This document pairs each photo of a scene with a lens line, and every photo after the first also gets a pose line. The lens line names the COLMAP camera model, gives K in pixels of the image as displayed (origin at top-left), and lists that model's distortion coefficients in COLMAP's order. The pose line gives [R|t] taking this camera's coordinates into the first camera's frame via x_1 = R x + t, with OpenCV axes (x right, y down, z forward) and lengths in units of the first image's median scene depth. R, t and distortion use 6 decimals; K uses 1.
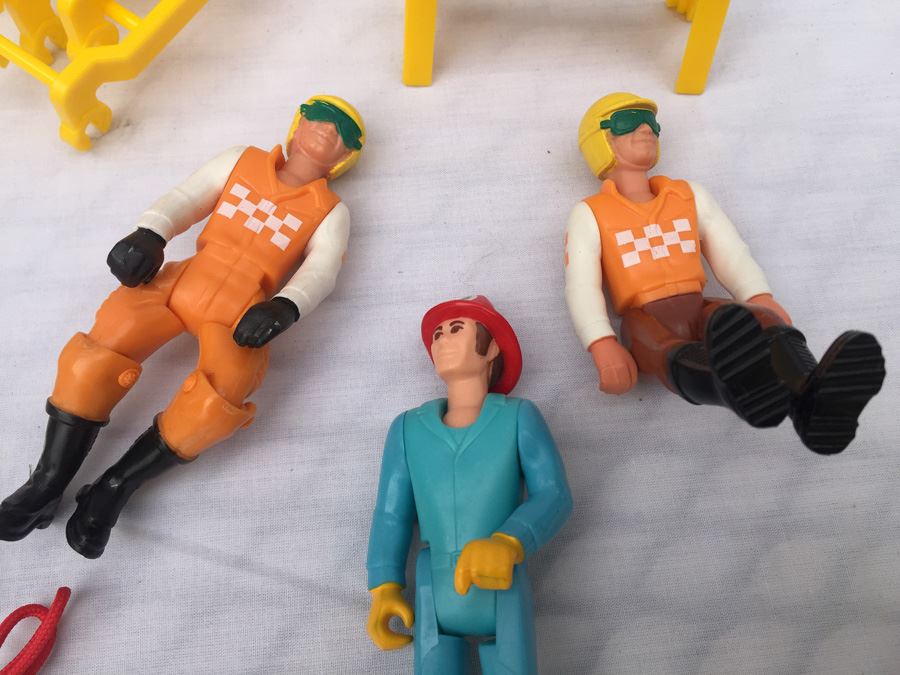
lens RADIAL K [[745.1, 0, 450.0], [0, 745.1, 337.5], [0, 0, 1]] dist [0.003688, -0.003890]
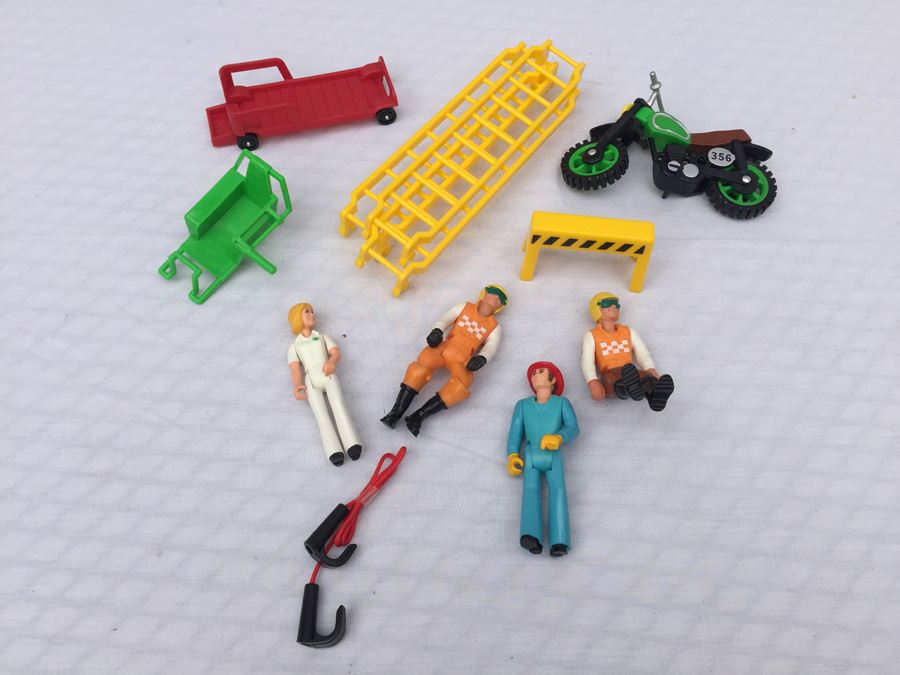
lens RADIAL K [[745.1, 0, 450.0], [0, 745.1, 337.5], [0, 0, 1]] dist [0.003688, -0.003890]
pose [[0.996507, 0.078408, -0.028732, -0.254280], [-0.082051, 0.983321, -0.162320, 0.332536], [0.015526, 0.164110, 0.986320, -1.729763]]
